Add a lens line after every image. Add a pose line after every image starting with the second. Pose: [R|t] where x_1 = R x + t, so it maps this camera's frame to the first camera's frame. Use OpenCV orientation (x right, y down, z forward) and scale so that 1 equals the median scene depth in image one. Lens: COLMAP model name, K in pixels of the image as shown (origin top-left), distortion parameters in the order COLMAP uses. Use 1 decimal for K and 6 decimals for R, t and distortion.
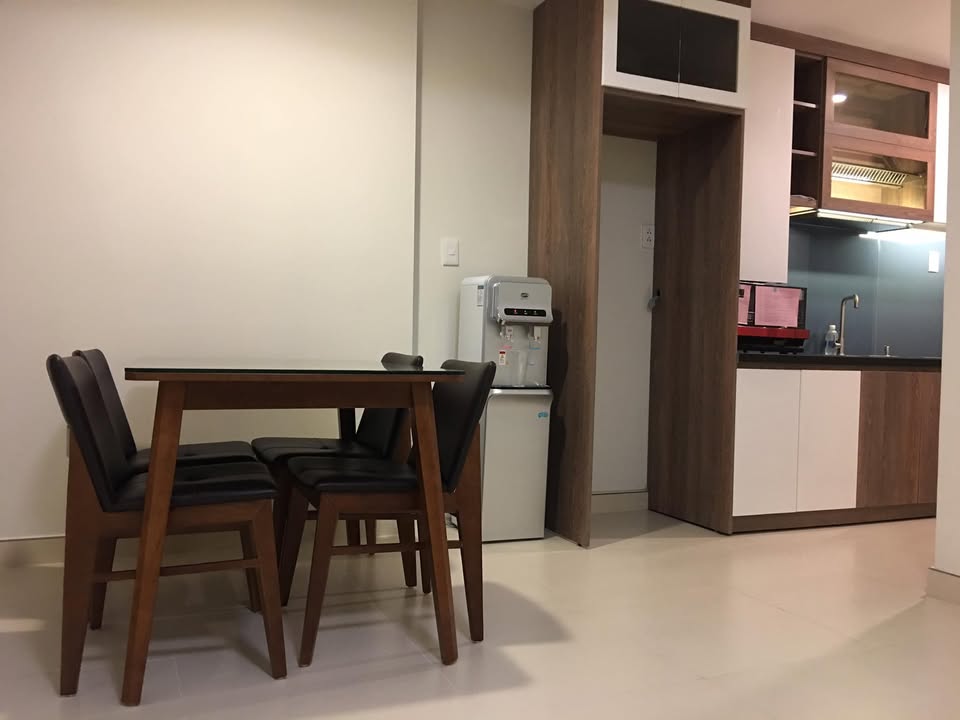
lens RADIAL K [[807.0, 0, 480.0], [0, 807.0, 360.0], [0, 0, 1]] dist [0.101390, -0.155897]
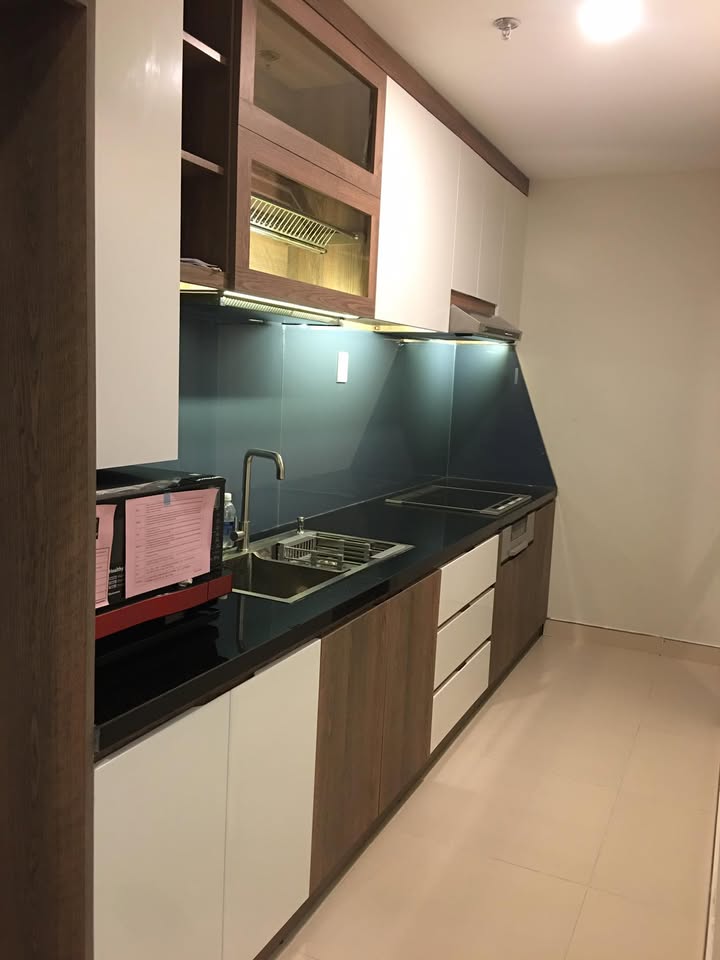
lens RADIAL K [[807.0, 0, 360.0], [0, 807.0, 480.0], [0, 0, 1]] dist [0.101390, -0.155897]
pose [[0.759184, -0.075713, 0.646457, 0.155031], [-0.017823, 0.990421, 0.136928, -0.139544], [-0.650632, -0.115475, 0.750562, 0.570613]]
